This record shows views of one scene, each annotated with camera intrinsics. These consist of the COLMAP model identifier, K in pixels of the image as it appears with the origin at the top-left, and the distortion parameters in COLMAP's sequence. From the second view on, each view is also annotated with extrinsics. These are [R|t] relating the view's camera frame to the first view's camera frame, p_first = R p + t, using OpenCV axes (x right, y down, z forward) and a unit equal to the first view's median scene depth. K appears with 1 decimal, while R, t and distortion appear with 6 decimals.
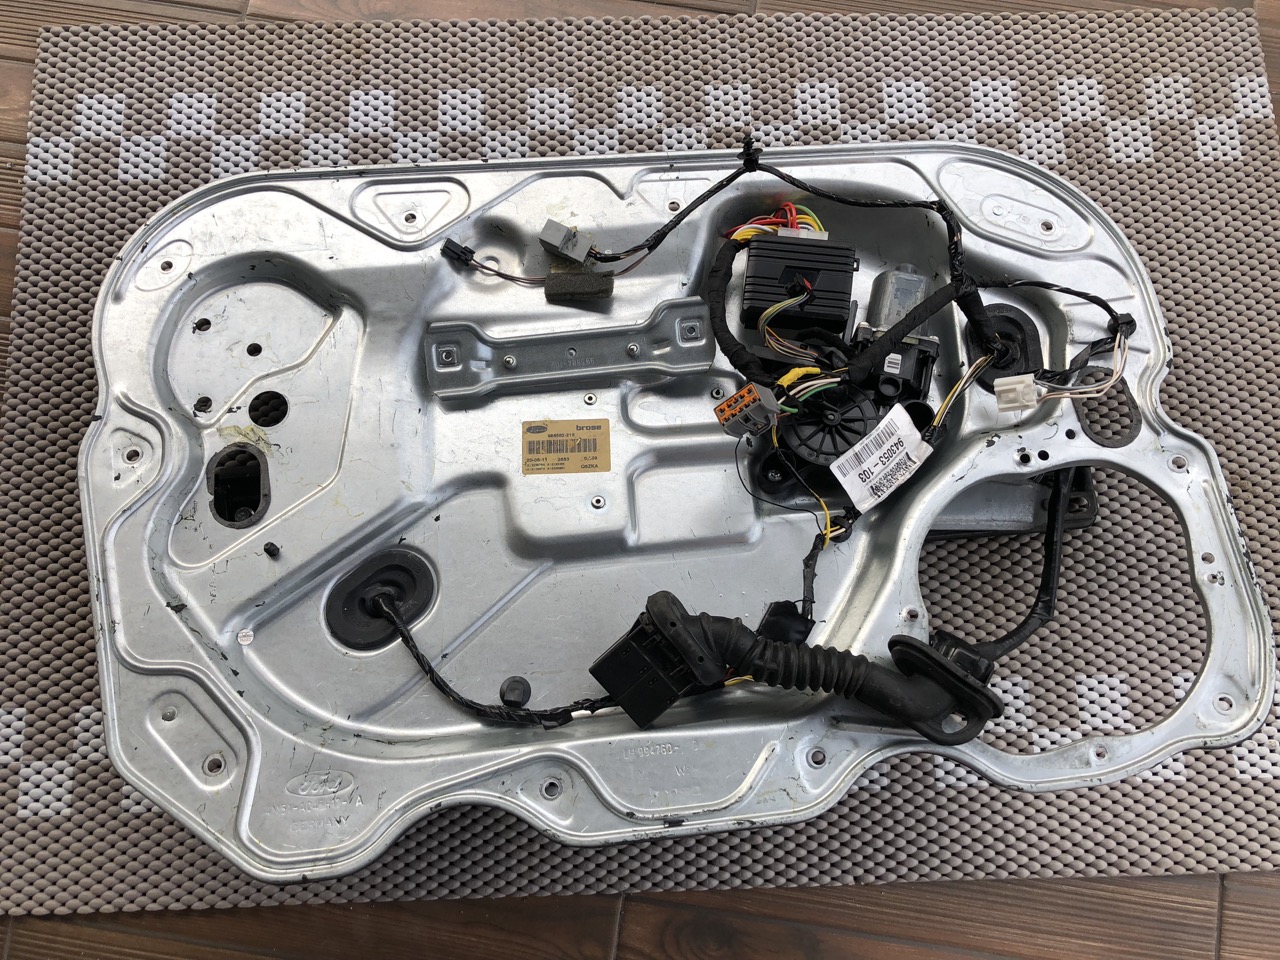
lens RADIAL K [[1030.5, 0, 638.0], [0, 1030.5, 464.8], [0, 0, 1]] dist [0.082776, -0.188510]
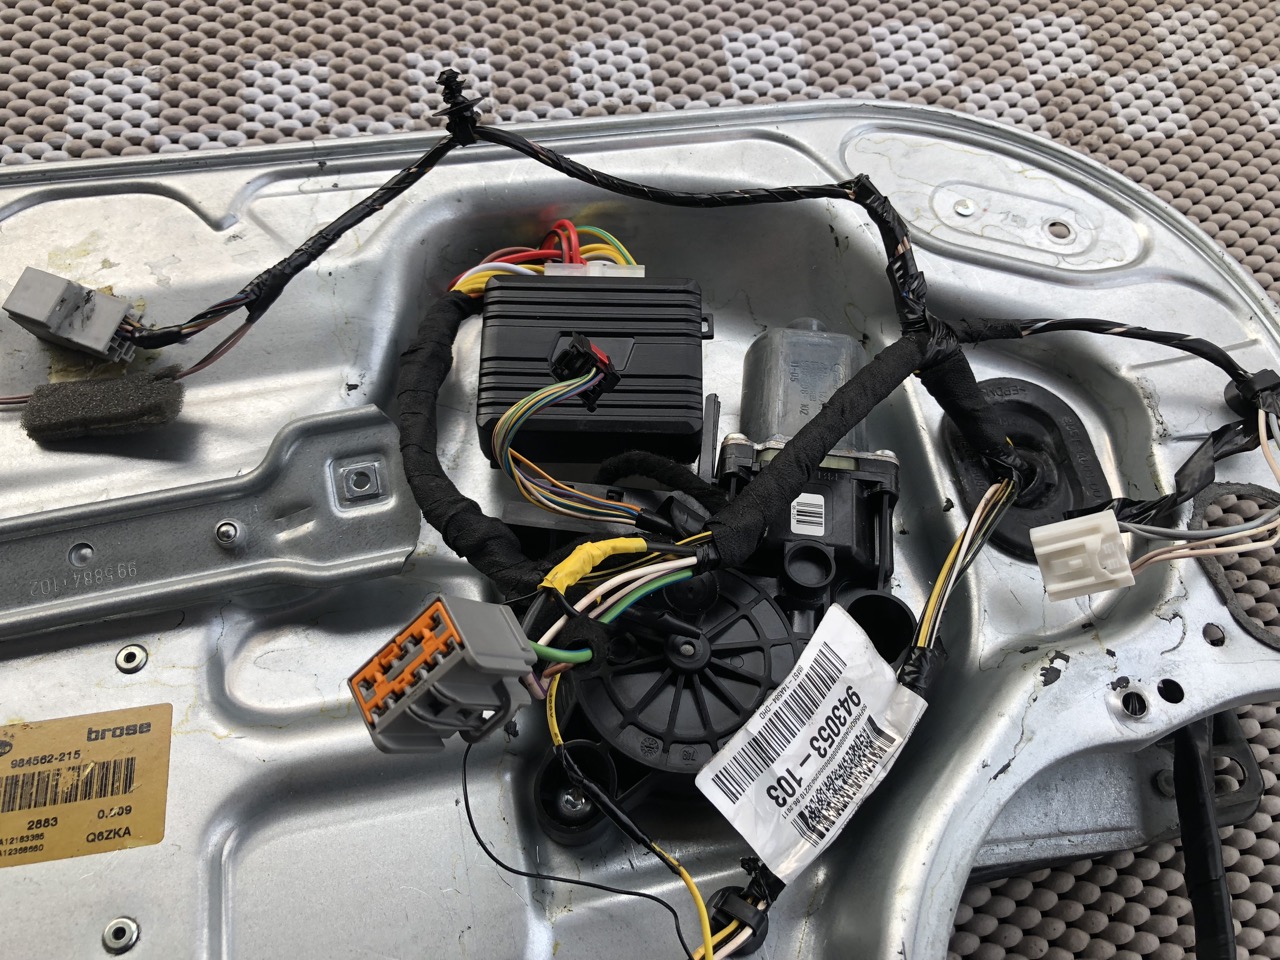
lens RADIAL K [[1030.5, 0, 638.0], [0, 1030.5, 464.8], [0, 0, 1]] dist [0.082776, -0.188510]
pose [[0.990645, -0.083490, 0.107942, 0.122042], [0.101077, 0.980358, -0.169358, -0.048783], [-0.091682, 0.178684, 0.979626, 0.546335]]
